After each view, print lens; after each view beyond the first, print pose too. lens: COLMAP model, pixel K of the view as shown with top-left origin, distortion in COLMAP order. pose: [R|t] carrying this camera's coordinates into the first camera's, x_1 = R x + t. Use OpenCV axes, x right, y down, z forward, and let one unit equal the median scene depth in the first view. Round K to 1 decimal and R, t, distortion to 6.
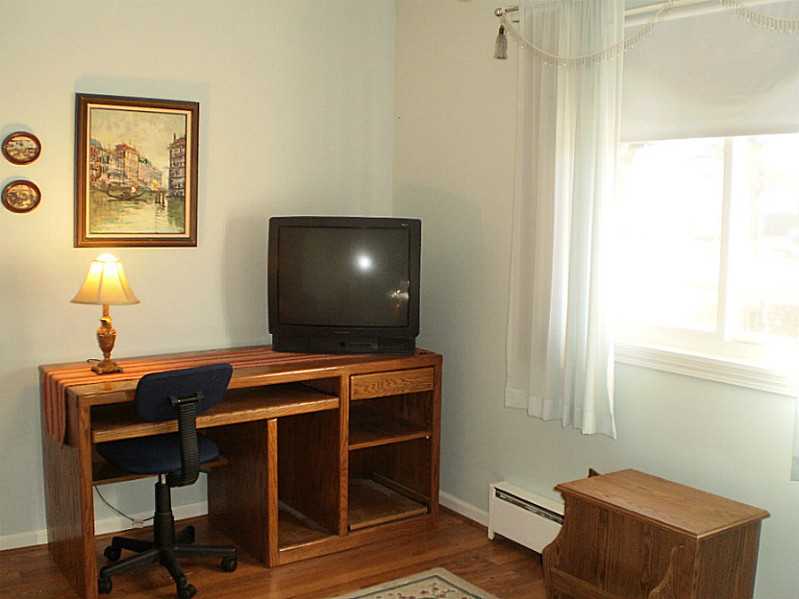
lens RADIAL K [[843.5, 0, 399.8], [0, 843.5, 304.6], [0, 0, 1]] dist [-0.124032, 0.000000]
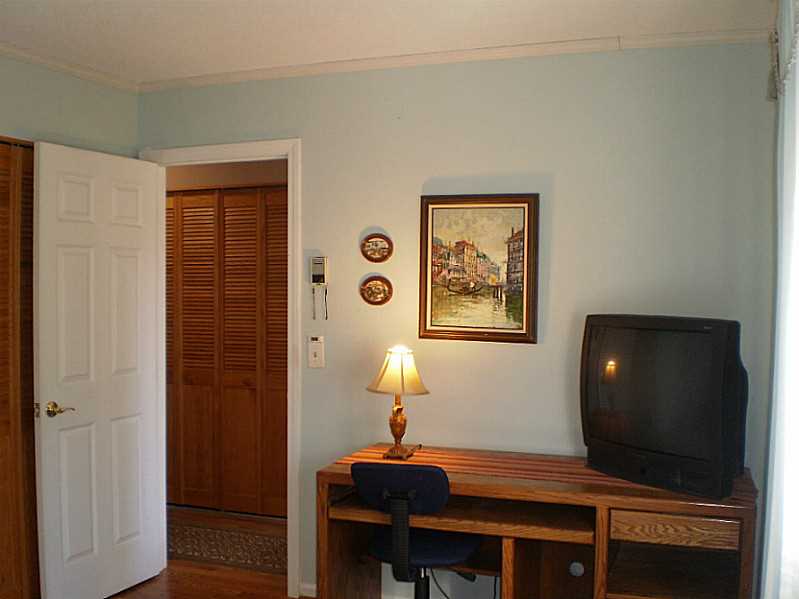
lens RADIAL K [[843.5, 0, 400.1], [0, 843.5, 293.8], [0, 0, 1]] dist [-0.124032, 0.000000]
pose [[0.577665, -0.000354, -0.816274, 0.478101], [-0.094408, 0.993260, -0.067242, -0.049564], [0.810796, 0.115906, 0.573738, 0.339581]]
